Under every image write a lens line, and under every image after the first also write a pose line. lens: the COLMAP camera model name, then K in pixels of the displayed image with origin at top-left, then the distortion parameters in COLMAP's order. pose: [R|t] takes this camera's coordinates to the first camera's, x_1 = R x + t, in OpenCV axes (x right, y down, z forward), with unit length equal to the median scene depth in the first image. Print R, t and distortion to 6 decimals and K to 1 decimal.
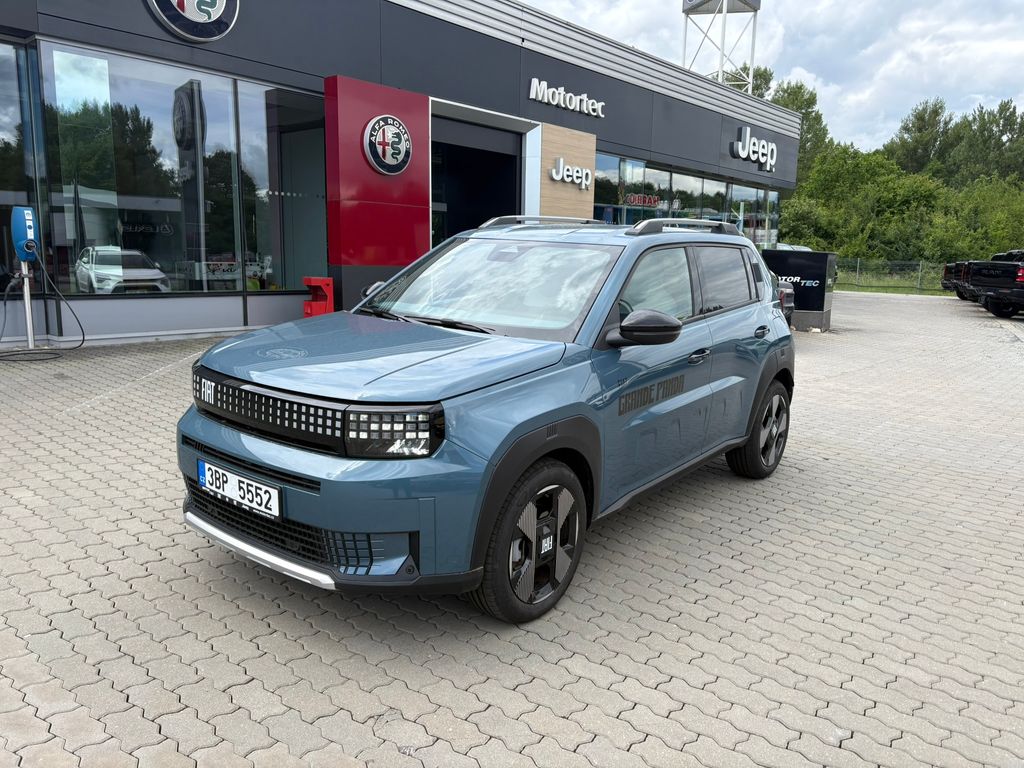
lens RADIAL K [[777.0, 0, 512.0], [0, 777.0, 384.0], [0, 0, 1]] dist [0.061576, -0.065064]
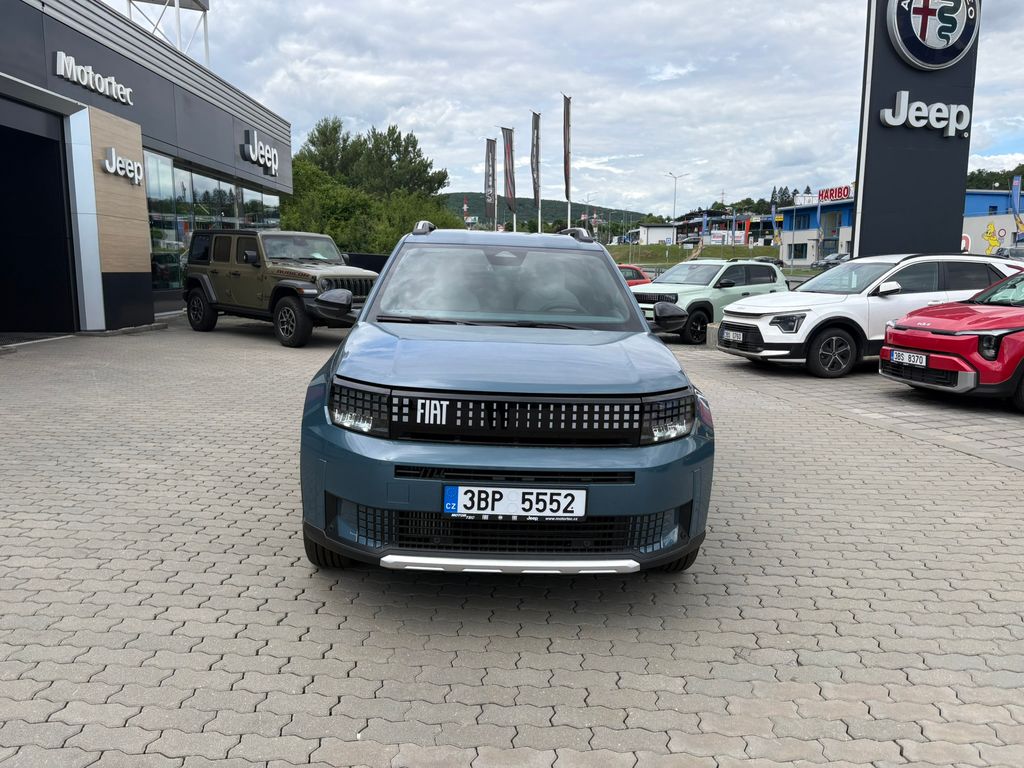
lens RADIAL K [[777.0, 0, 512.0], [0, 777.0, 384.0], [0, 0, 1]] dist [0.061576, -0.065064]
pose [[0.758548, -0.114536, 0.641472, -0.925837], [0.116847, 0.992383, 0.039019, -0.048297], [-0.641055, 0.045356, 0.766154, 0.253872]]
